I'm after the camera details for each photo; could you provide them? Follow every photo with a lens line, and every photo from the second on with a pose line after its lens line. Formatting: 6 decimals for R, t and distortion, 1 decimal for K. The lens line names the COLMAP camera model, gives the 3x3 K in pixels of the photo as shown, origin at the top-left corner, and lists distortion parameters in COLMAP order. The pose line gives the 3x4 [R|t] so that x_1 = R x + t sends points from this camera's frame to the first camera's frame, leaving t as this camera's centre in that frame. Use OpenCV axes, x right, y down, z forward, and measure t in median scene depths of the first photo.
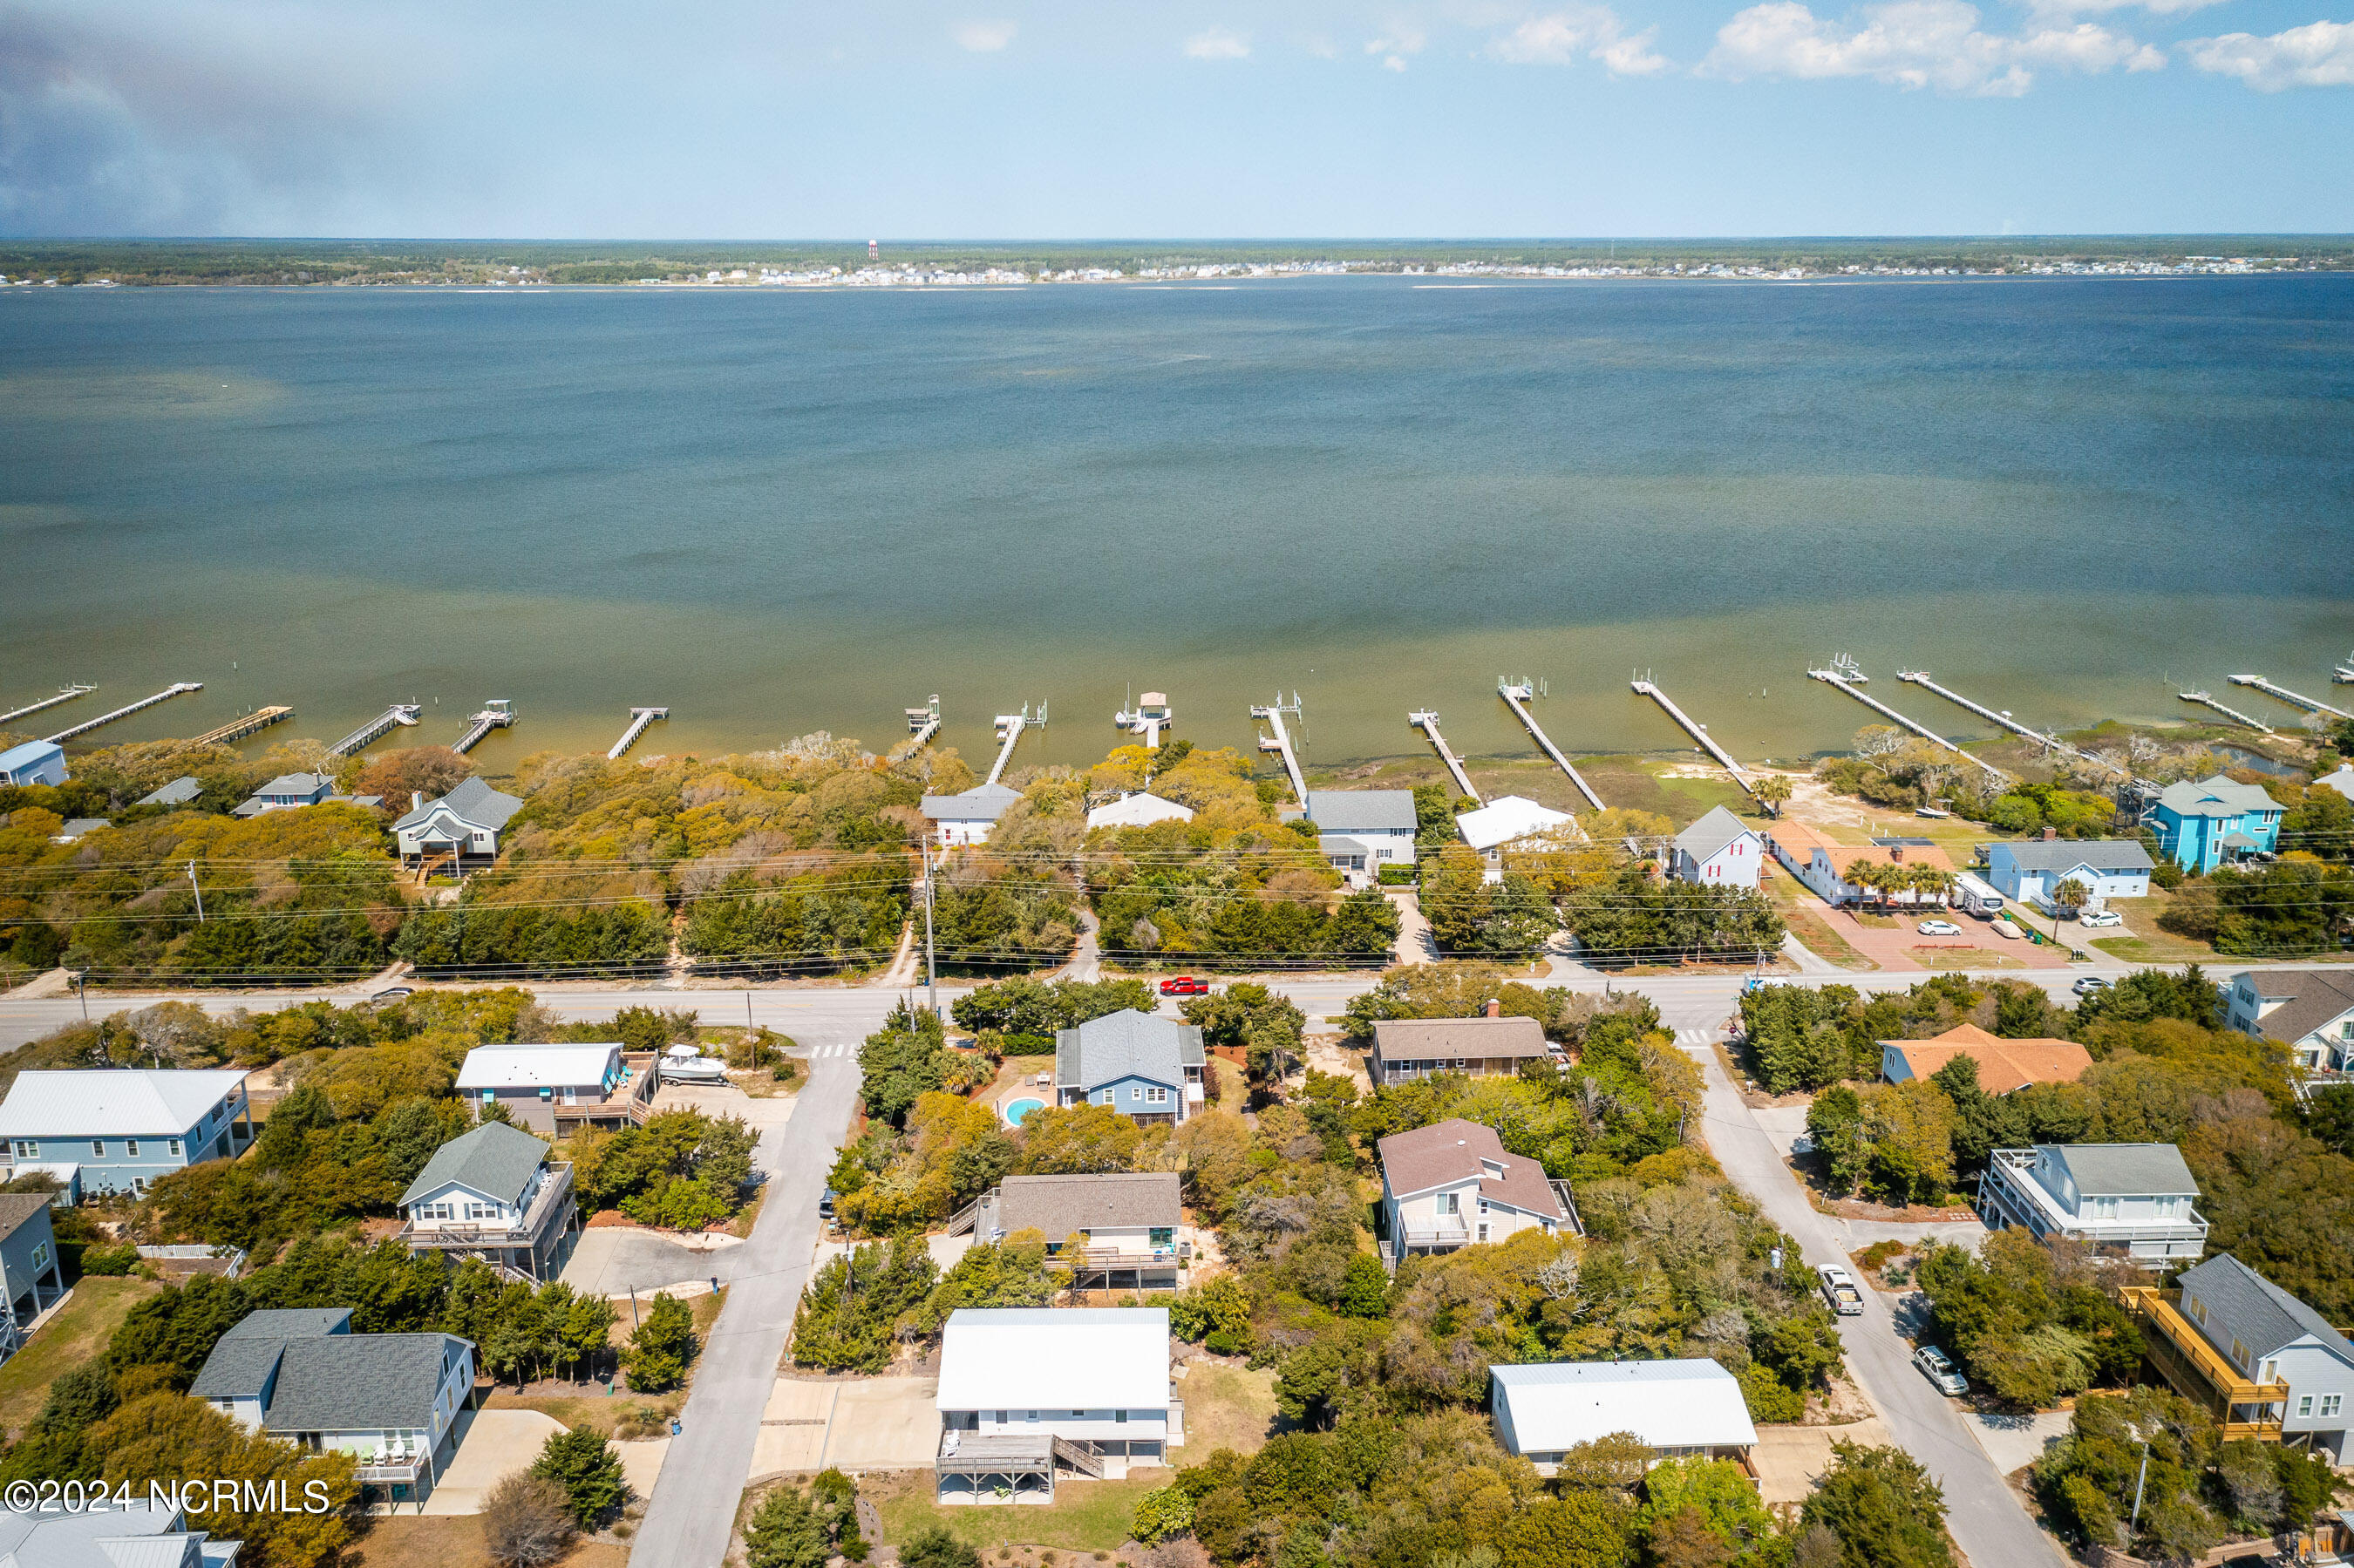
lens RADIAL K [[1843.6, 0, 1179.9], [0, 1843.6, 842.4], [0, 0, 1]] dist [-0.016887, 0.045352]
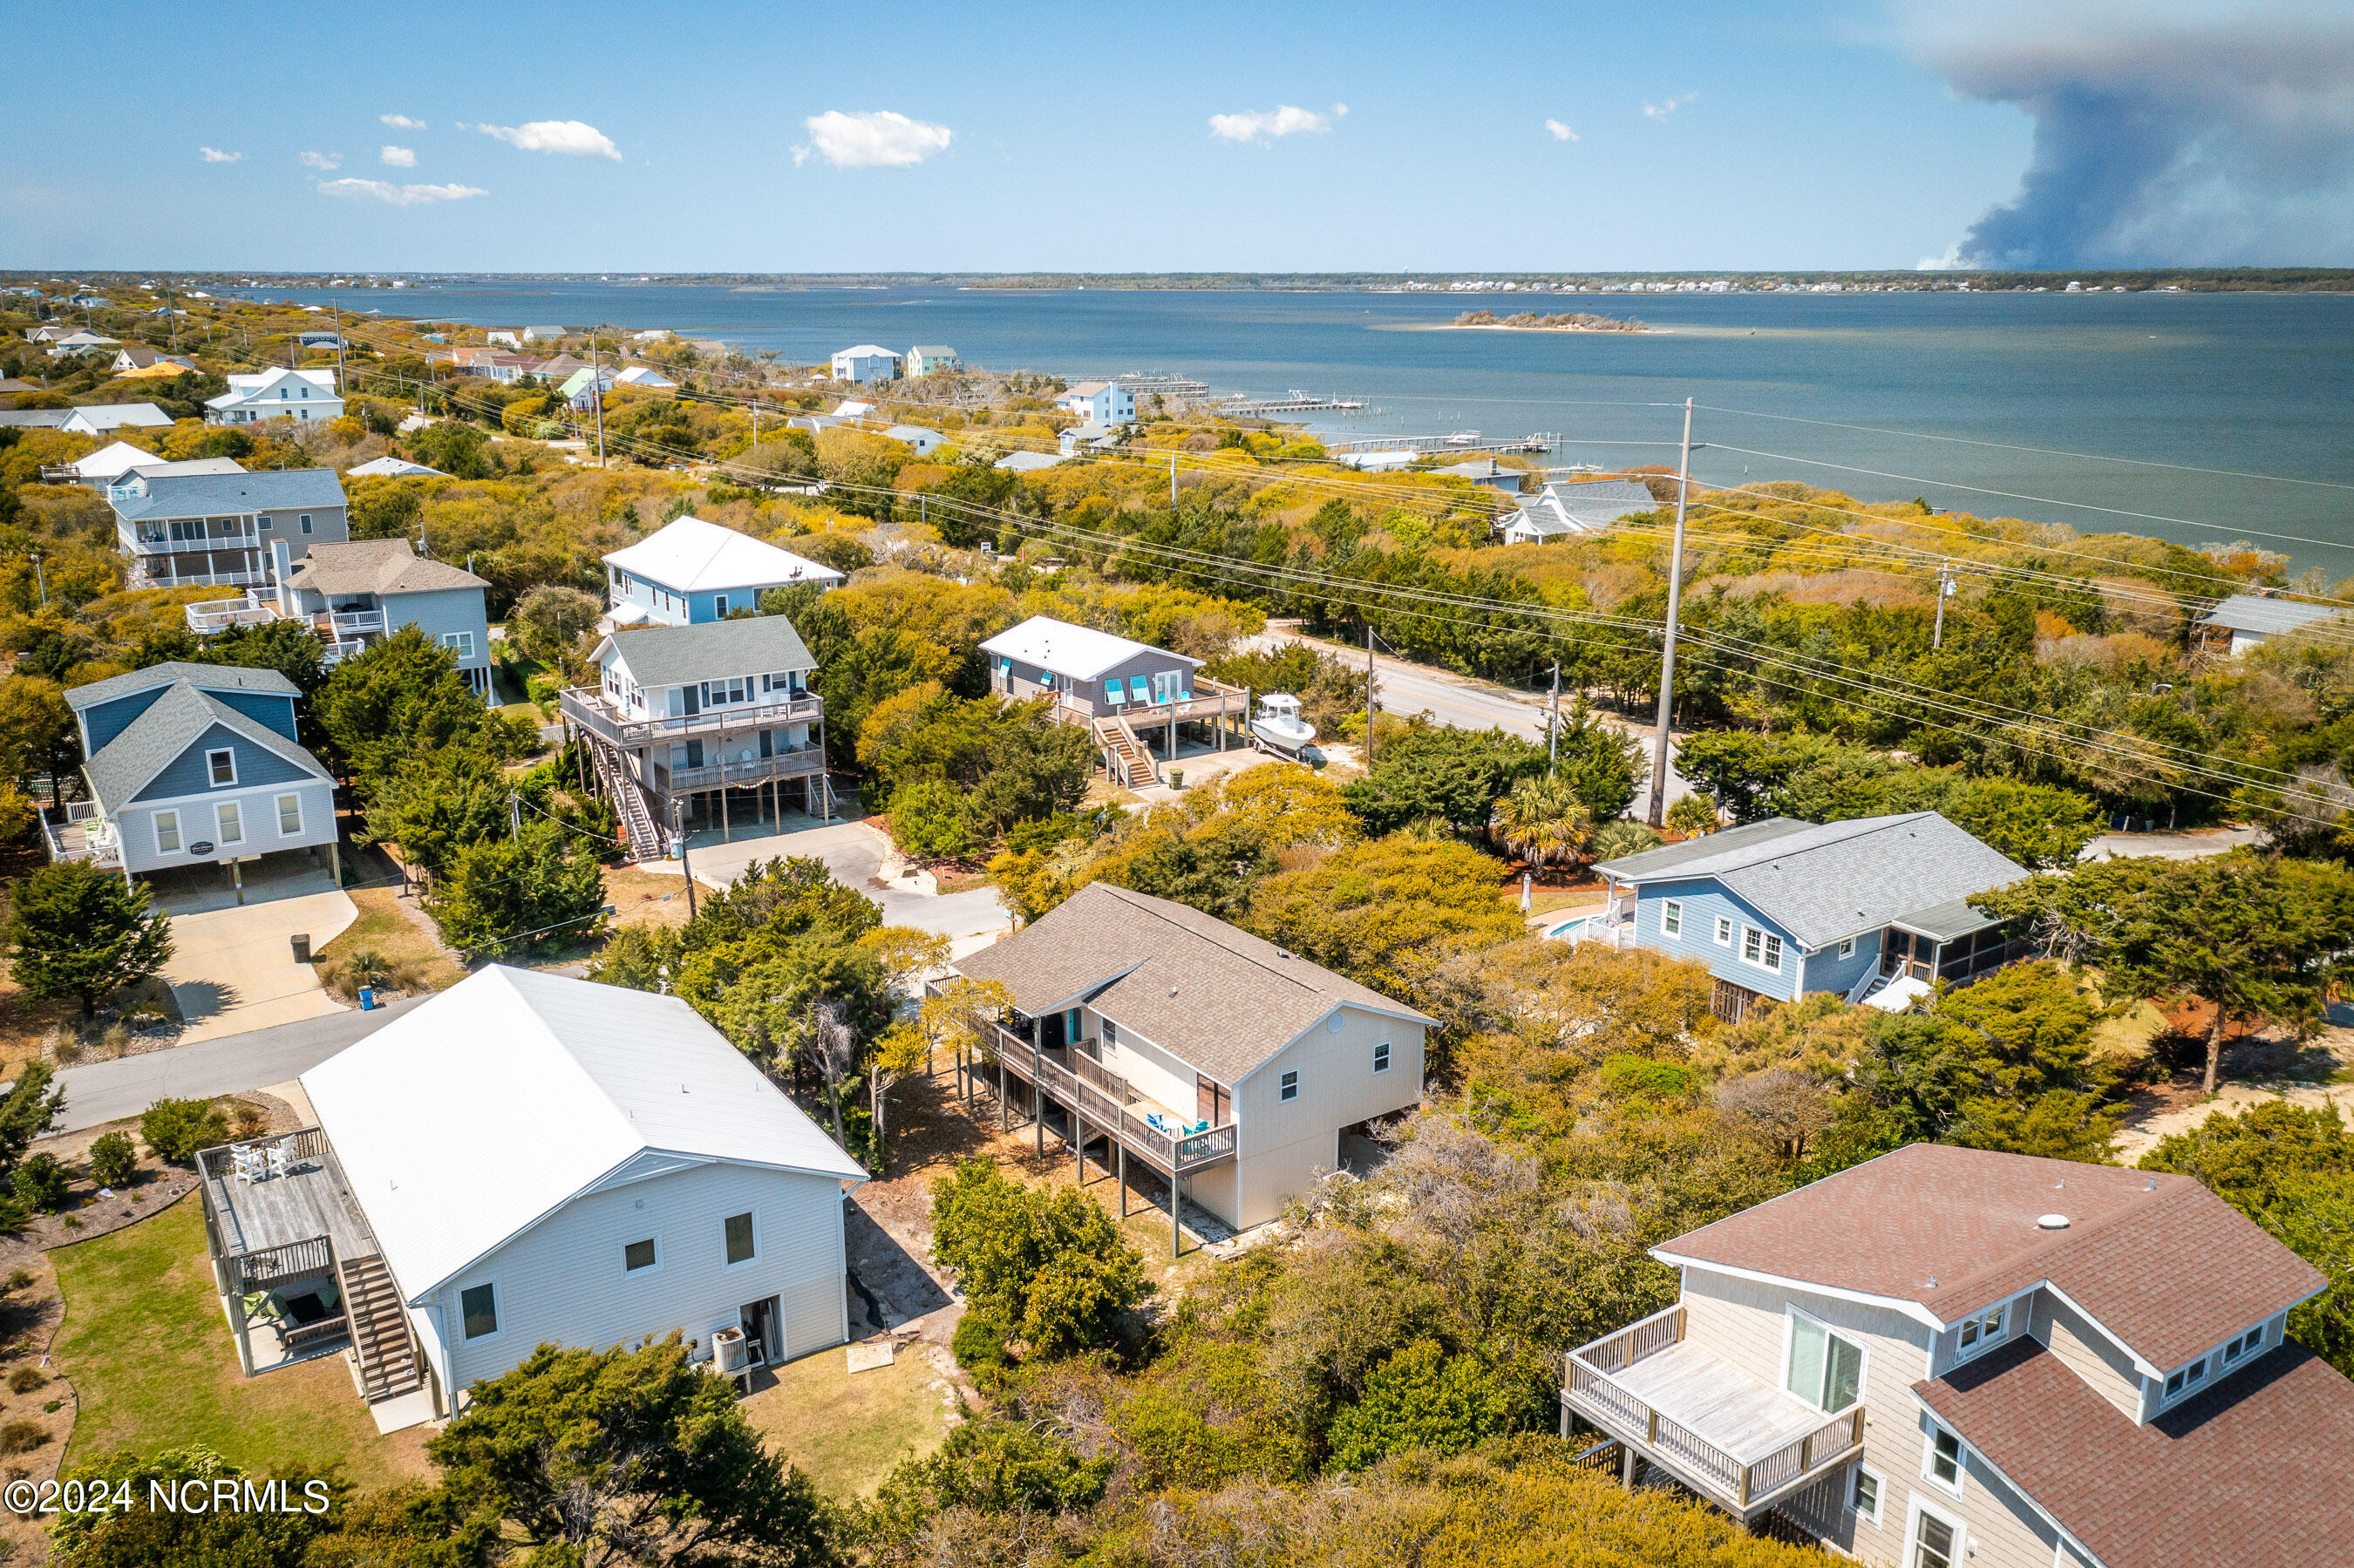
lens RADIAL K [[1843.6, 0, 1179.9], [0, 1843.6, 842.4], [0, 0, 1]] dist [-0.016887, 0.045352]
pose [[0.534012, 0.248941, -0.807998, 0.200588], [-0.263623, 0.957053, 0.120634, 0.079286], [0.803327, 0.148587, 0.576704, 0.521887]]
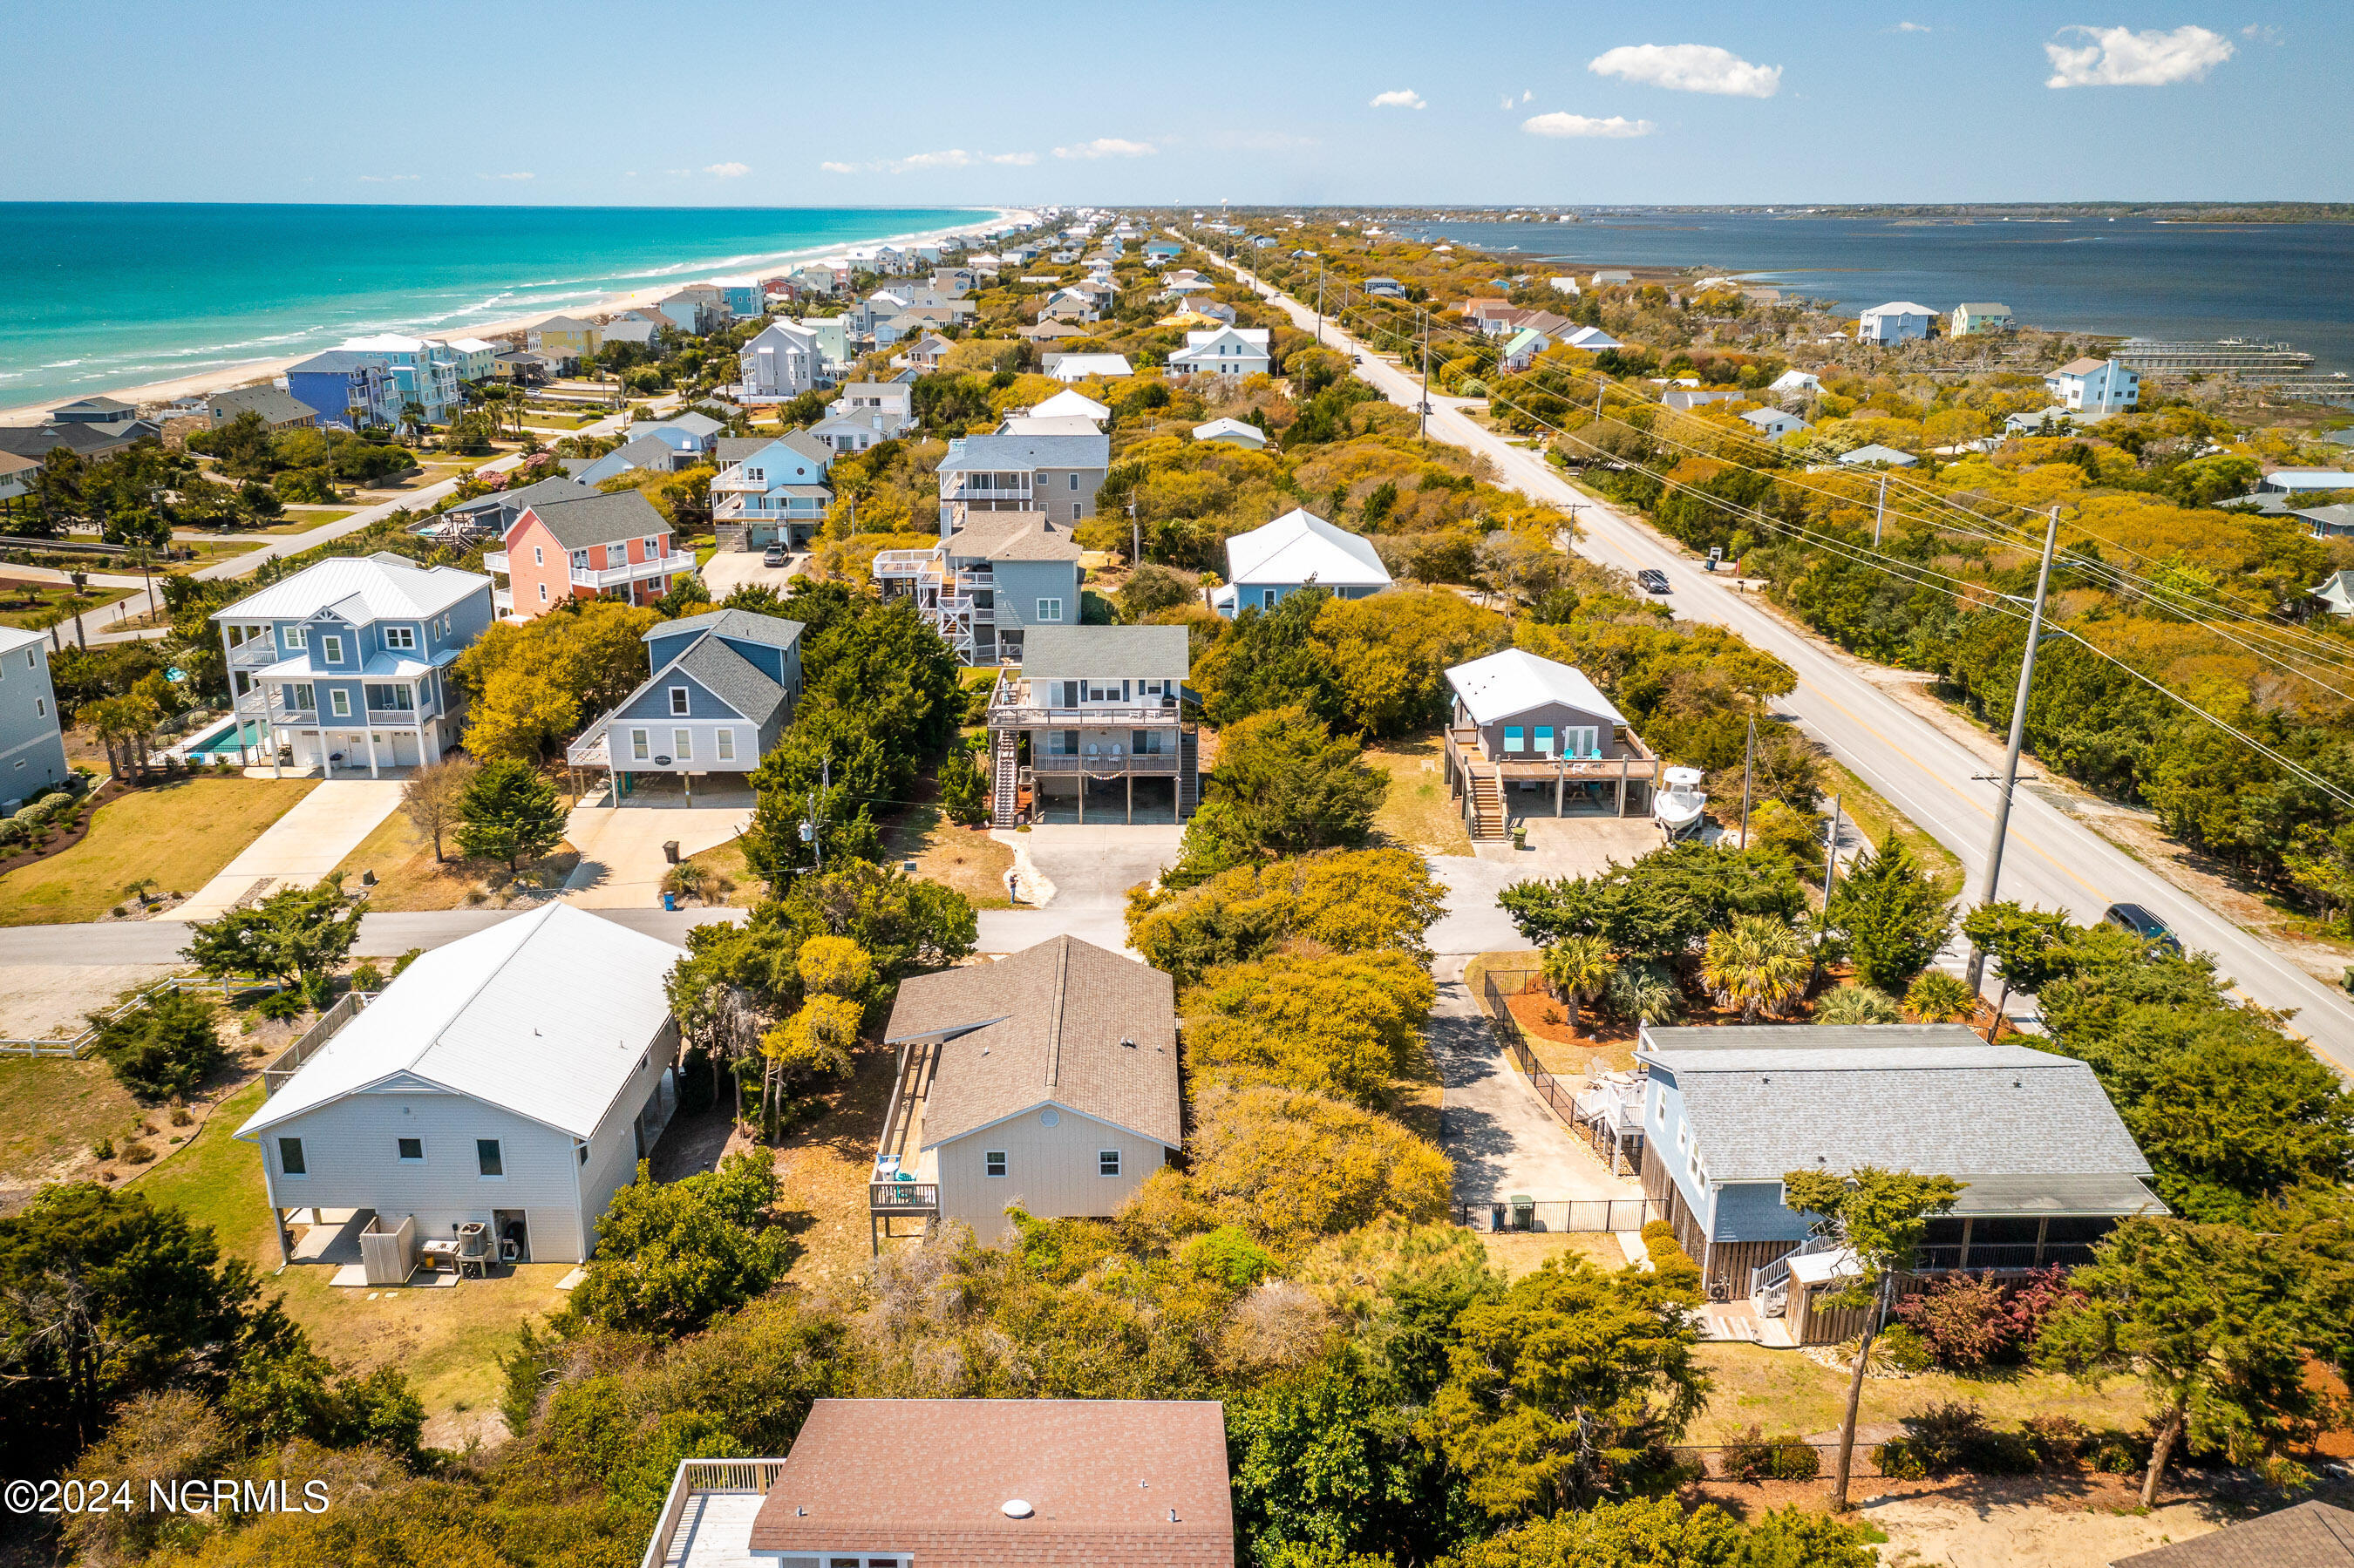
lens RADIAL K [[1839.3, 0, 1177.0], [0, 1839.3, 784.0], [0, 0, 1]] dist [-0.016696, 0.051120]
pose [[-0.030209, 0.299603, -0.953586, 0.256798], [-0.310369, 0.904052, 0.293872, -0.006763], [0.950136, 0.304841, 0.065677, 0.687684]]
